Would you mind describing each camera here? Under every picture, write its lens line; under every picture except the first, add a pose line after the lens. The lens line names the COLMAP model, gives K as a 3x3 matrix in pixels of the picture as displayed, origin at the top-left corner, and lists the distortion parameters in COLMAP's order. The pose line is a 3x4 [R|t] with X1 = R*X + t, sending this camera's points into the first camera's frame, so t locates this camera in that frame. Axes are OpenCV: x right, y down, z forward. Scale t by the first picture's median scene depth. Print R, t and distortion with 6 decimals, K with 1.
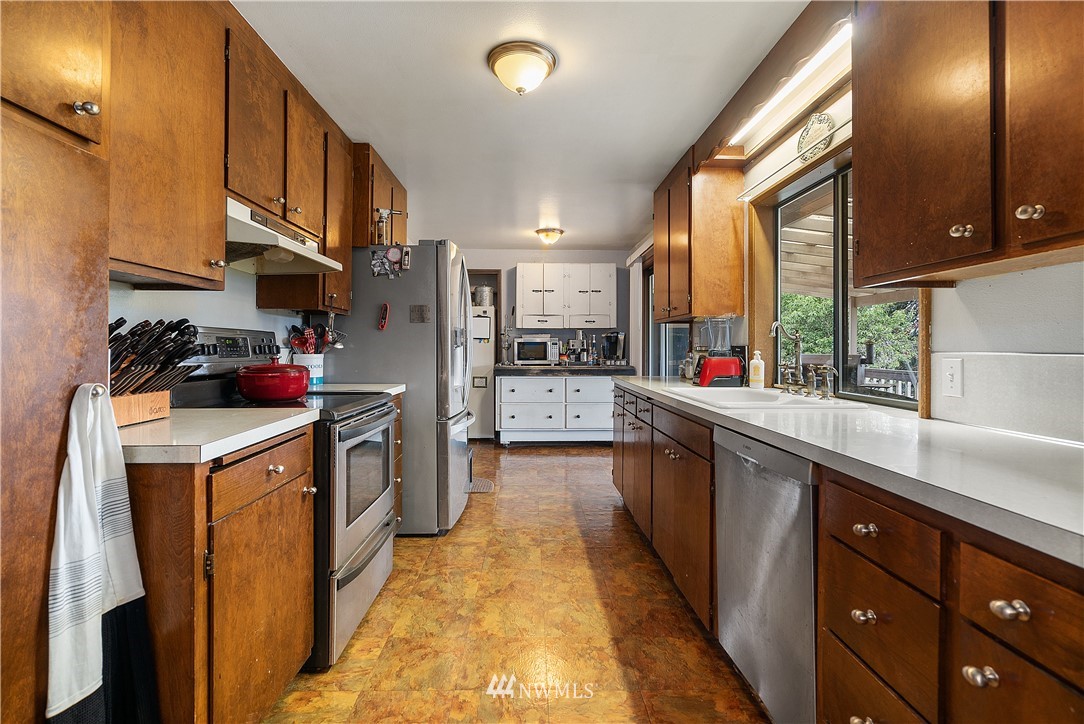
lens RADIAL K [[497.1, 0, 548.7], [0, 497.1, 352.8], [0, 0, 1]] dist [-0.011767, 0.004601]
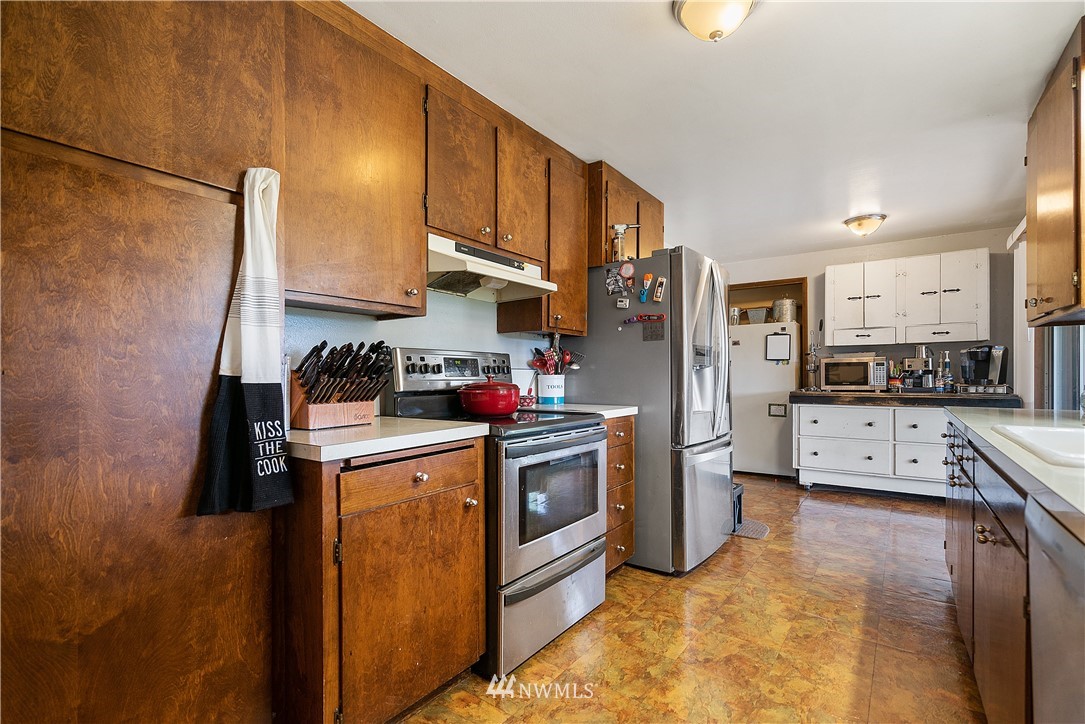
lens RADIAL K [[497.5, 0, 535.3], [0, 497.5, 381.2], [0, 0, 1]] dist [-0.011767, 0.004601]
pose [[0.789762, 0.001962, -0.613411, 0.156251], [0.000602, 0.999992, 0.003973, 0.012916], [0.613413, -0.003507, 0.789754, 0.158803]]
